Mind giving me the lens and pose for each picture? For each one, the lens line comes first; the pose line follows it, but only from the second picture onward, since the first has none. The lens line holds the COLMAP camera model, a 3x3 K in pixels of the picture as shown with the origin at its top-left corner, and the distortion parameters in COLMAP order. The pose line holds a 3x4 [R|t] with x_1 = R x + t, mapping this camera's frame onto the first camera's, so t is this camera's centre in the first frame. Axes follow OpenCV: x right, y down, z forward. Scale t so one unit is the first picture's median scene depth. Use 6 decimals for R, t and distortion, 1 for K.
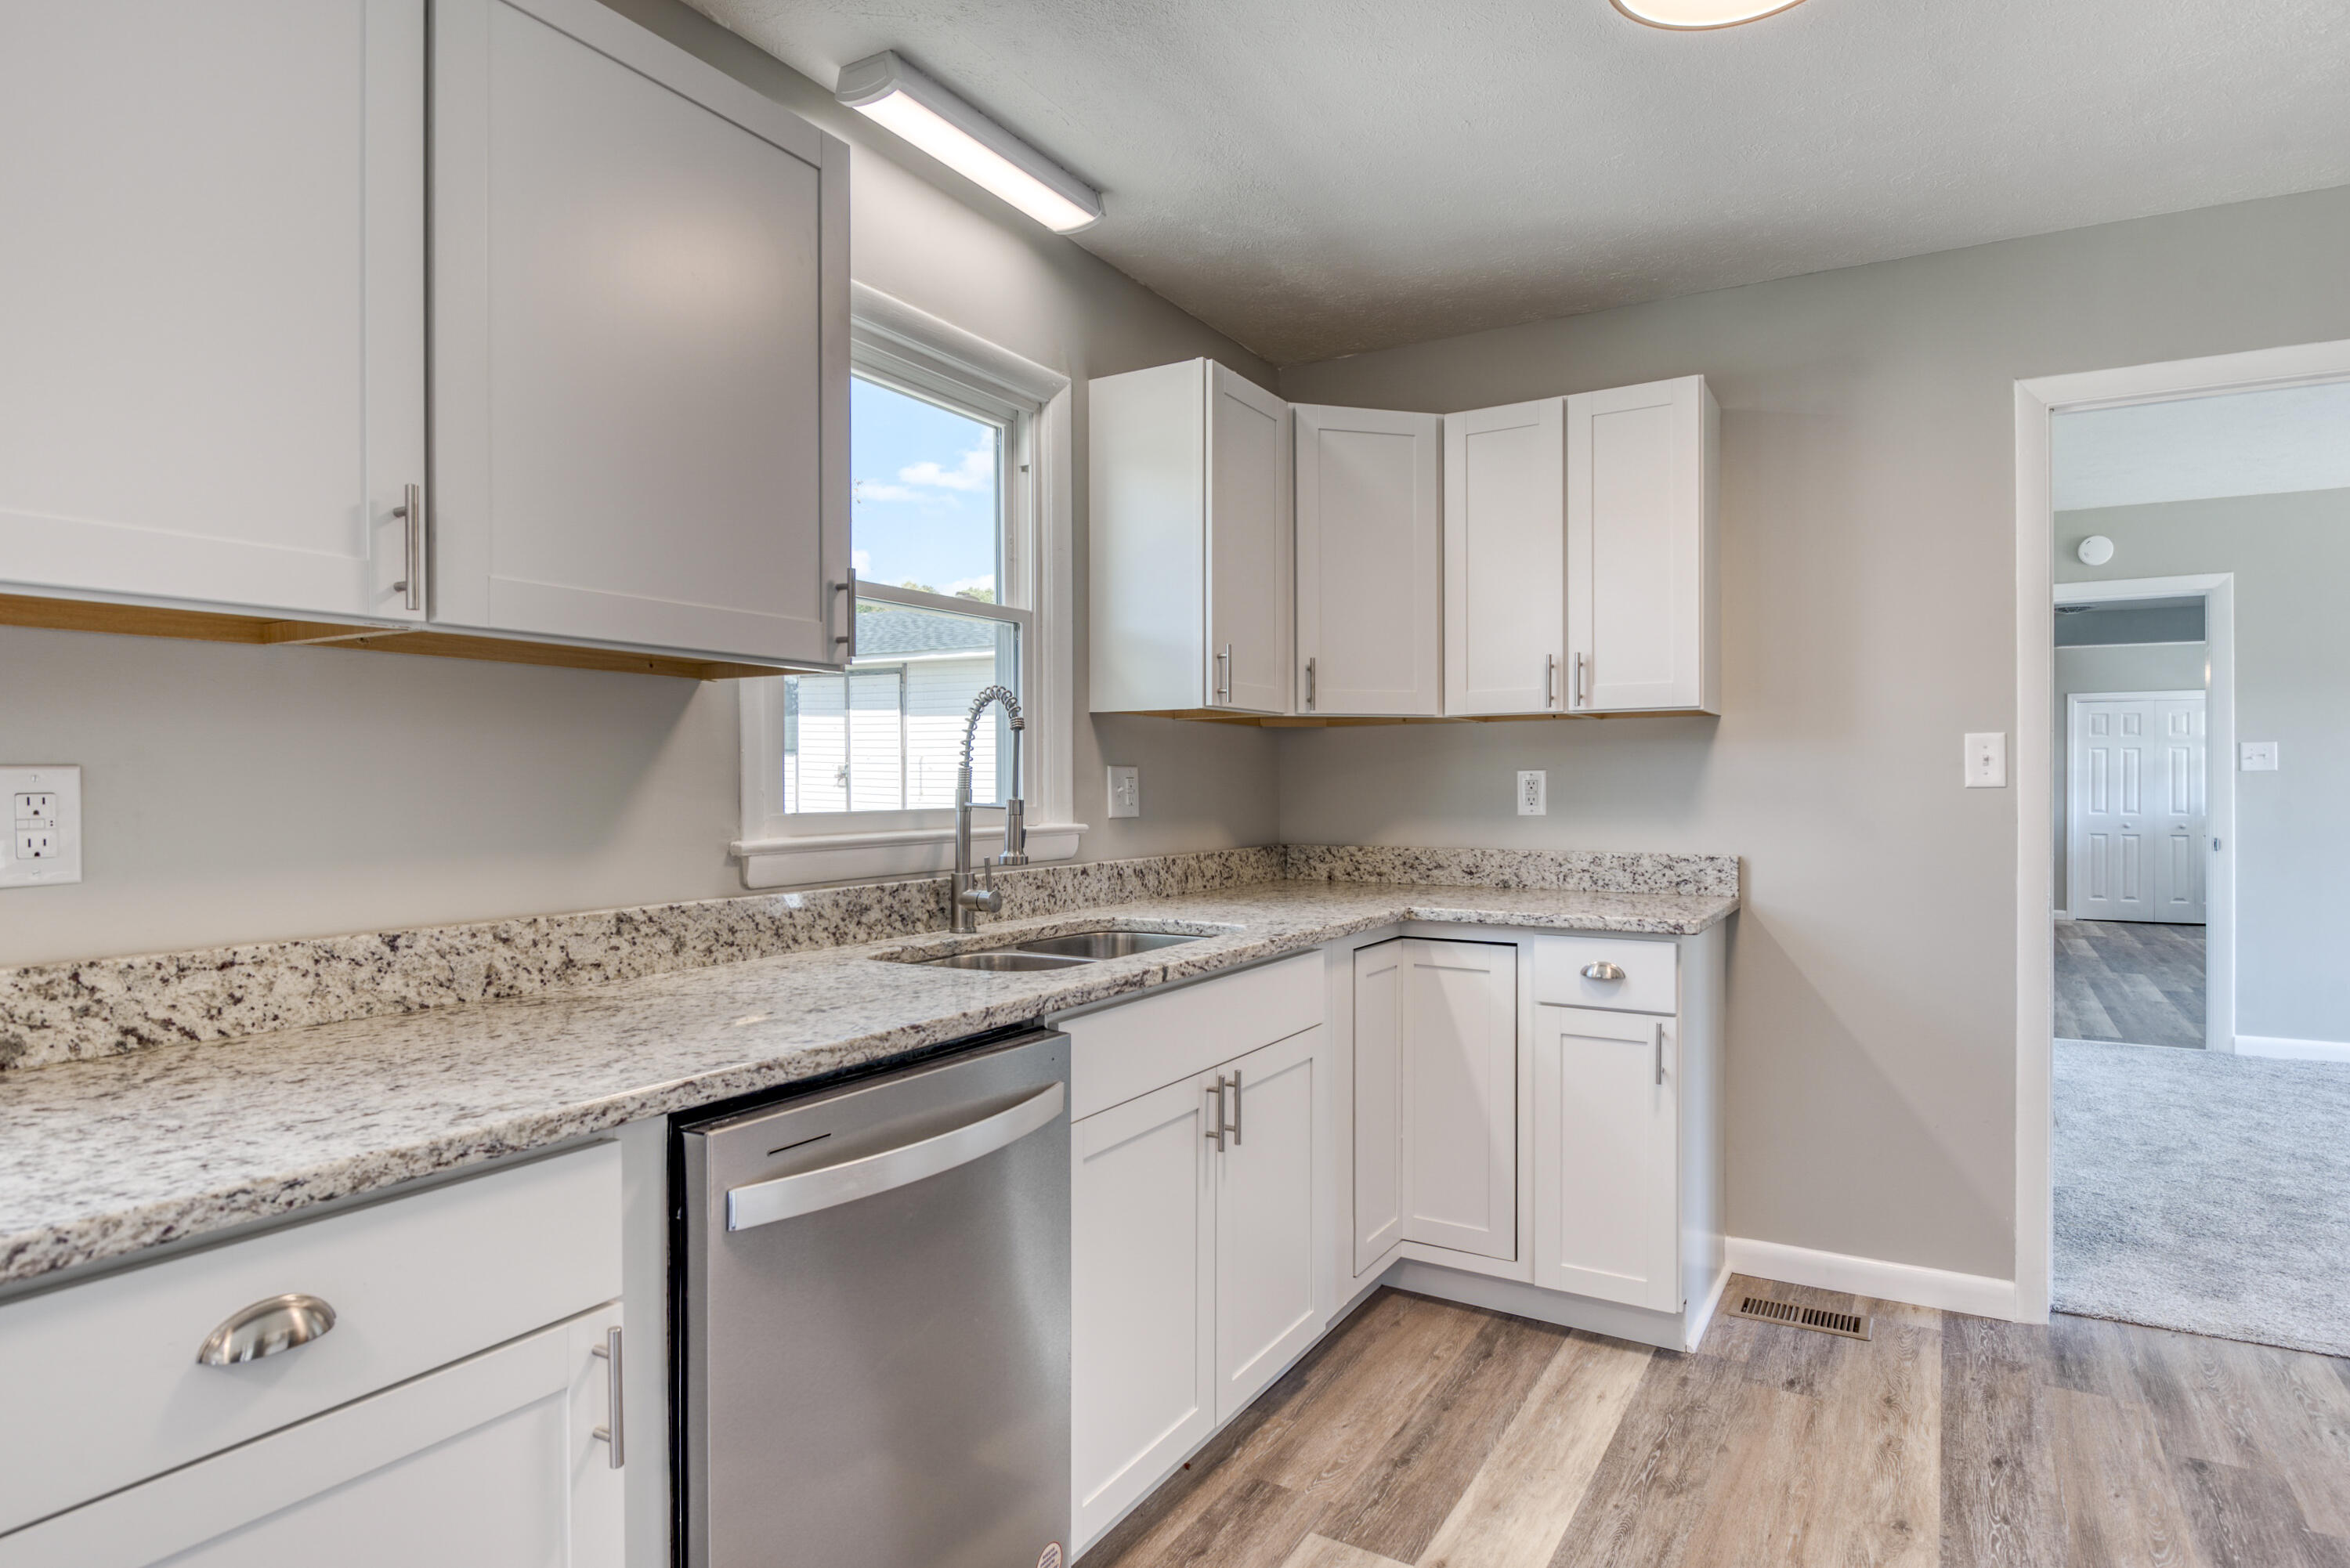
lens RADIAL K [[1291.2, 0, 1175.0], [0, 1291.2, 784.0], [0, 0, 1]] dist [-0.005784, -0.002315]
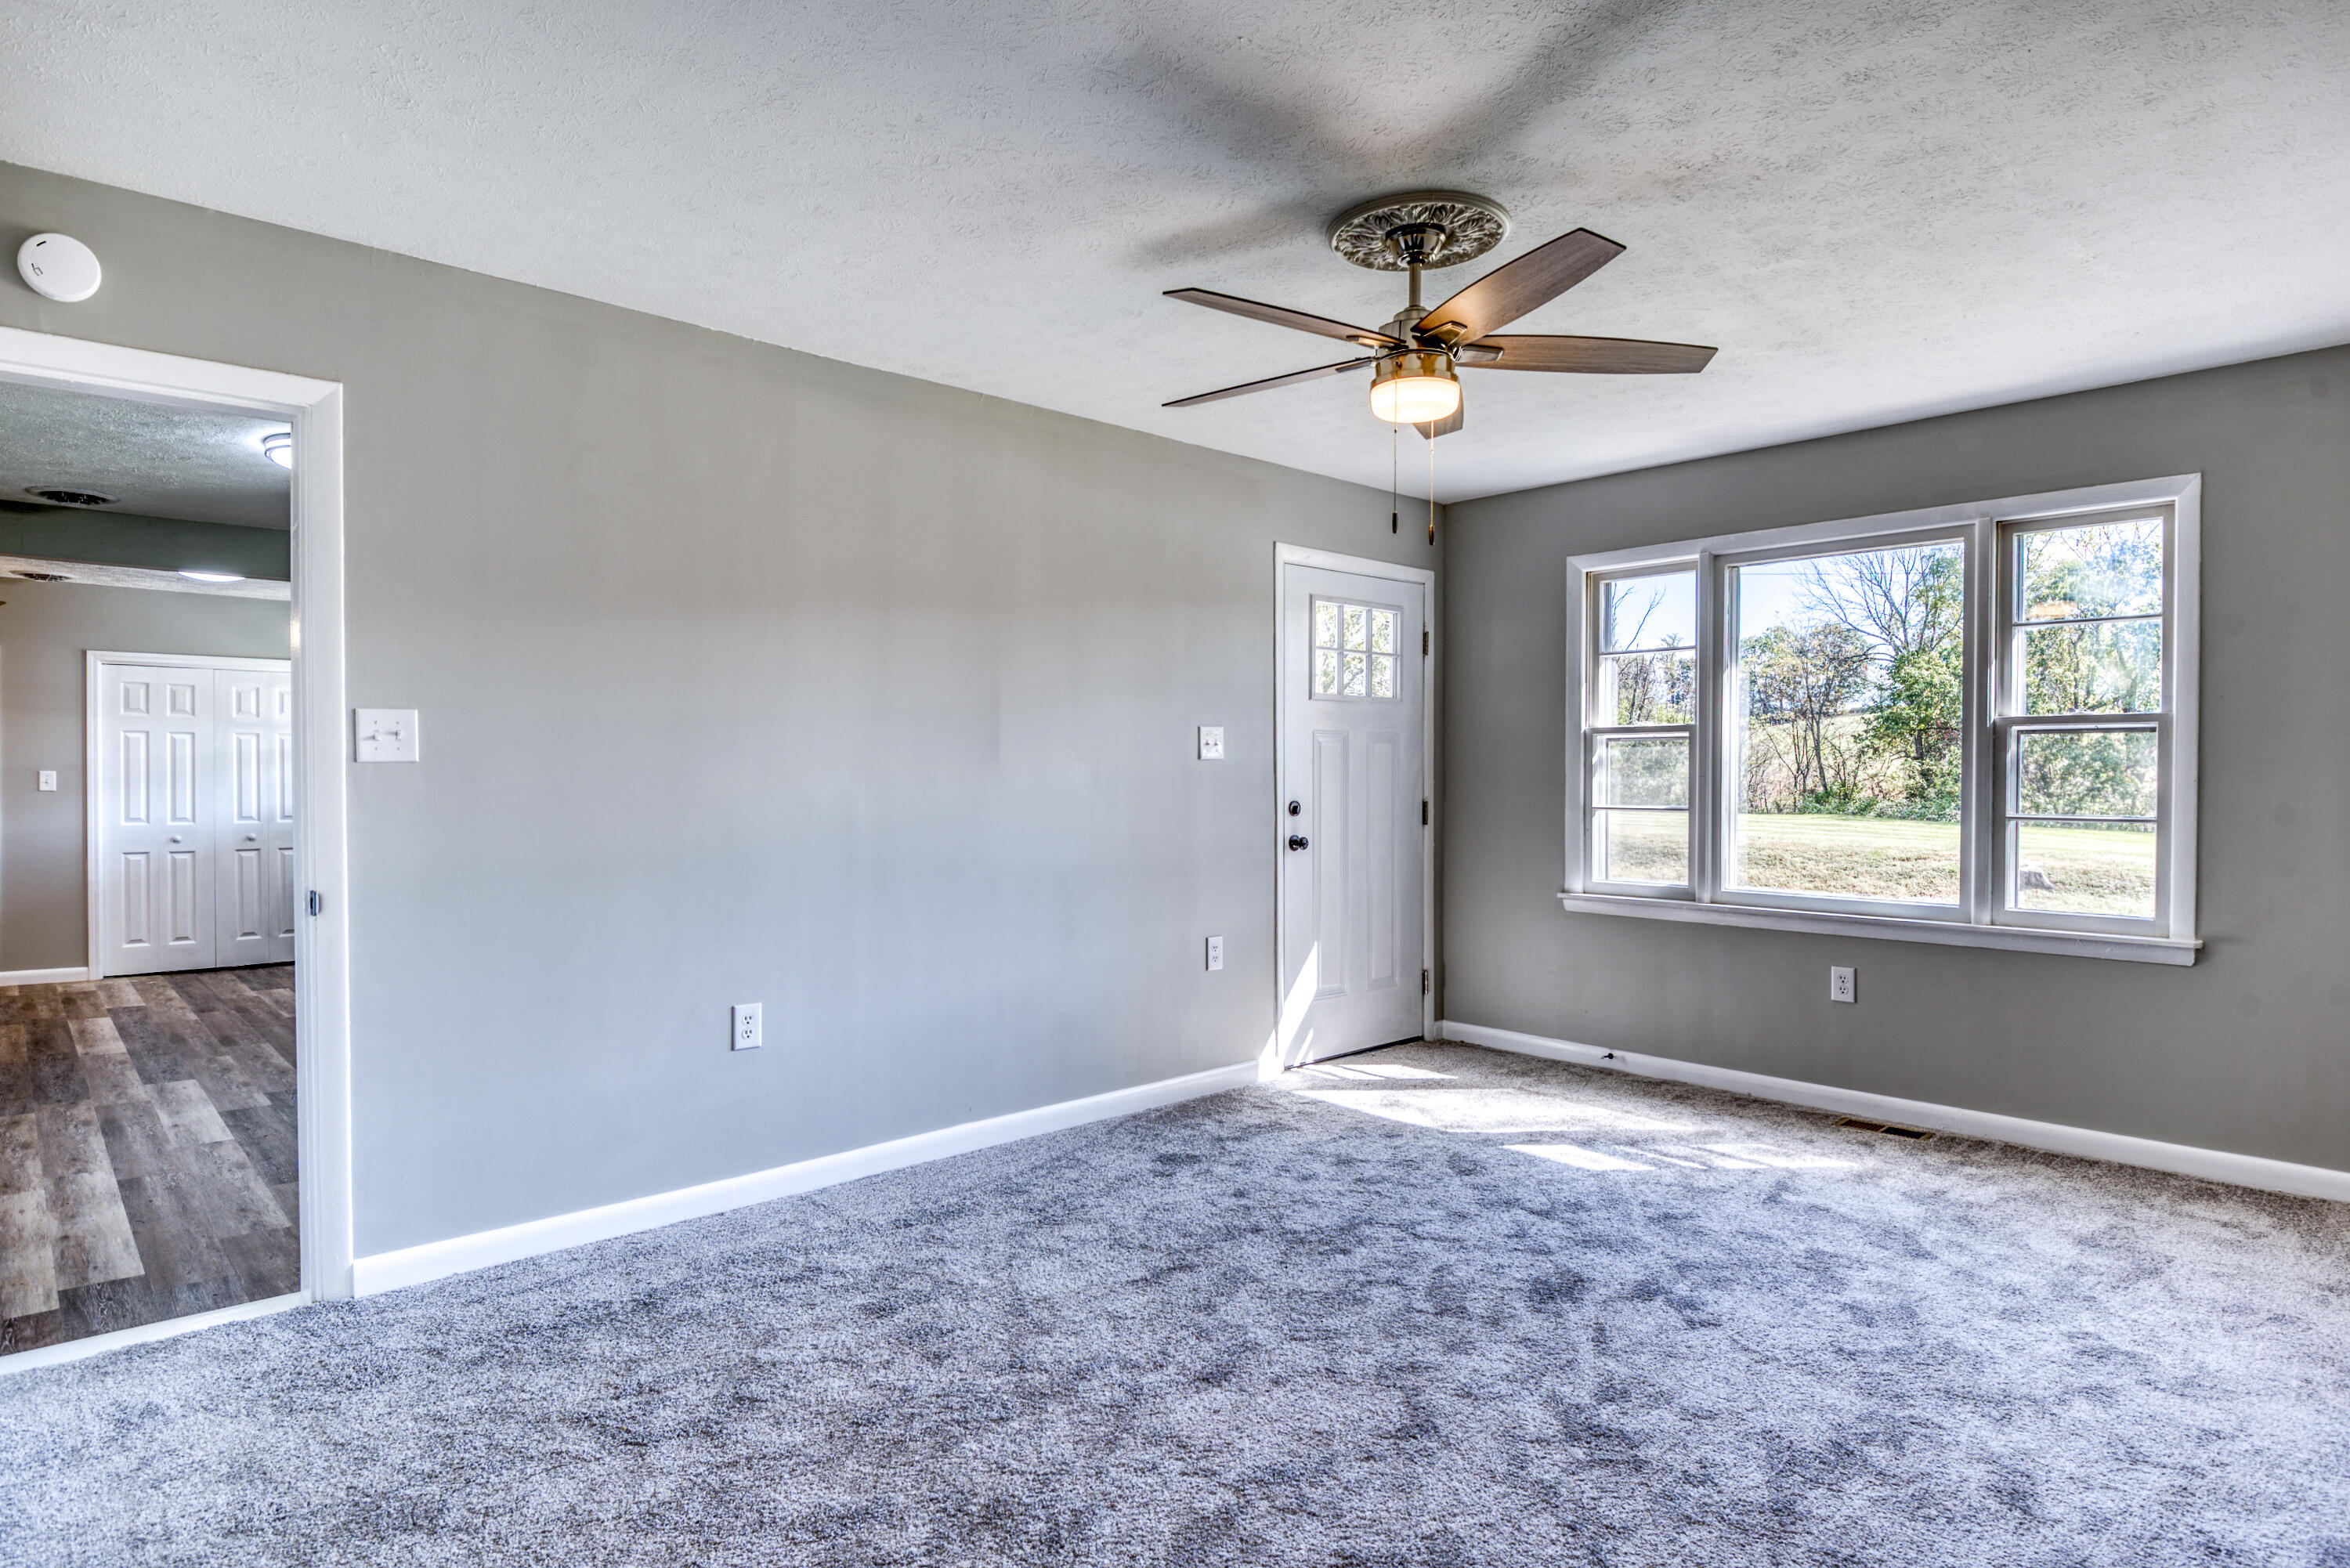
lens RADIAL K [[1291.2, 0, 1175.0], [0, 1291.2, 784.0], [0, 0, 1]] dist [-0.005784, -0.002315]
pose [[0.279403, -0.007428, 0.960145, 0.269644], [0.003837, 0.999971, 0.006619, -0.002120], [-0.960166, 0.001835, 0.279423, 0.343909]]
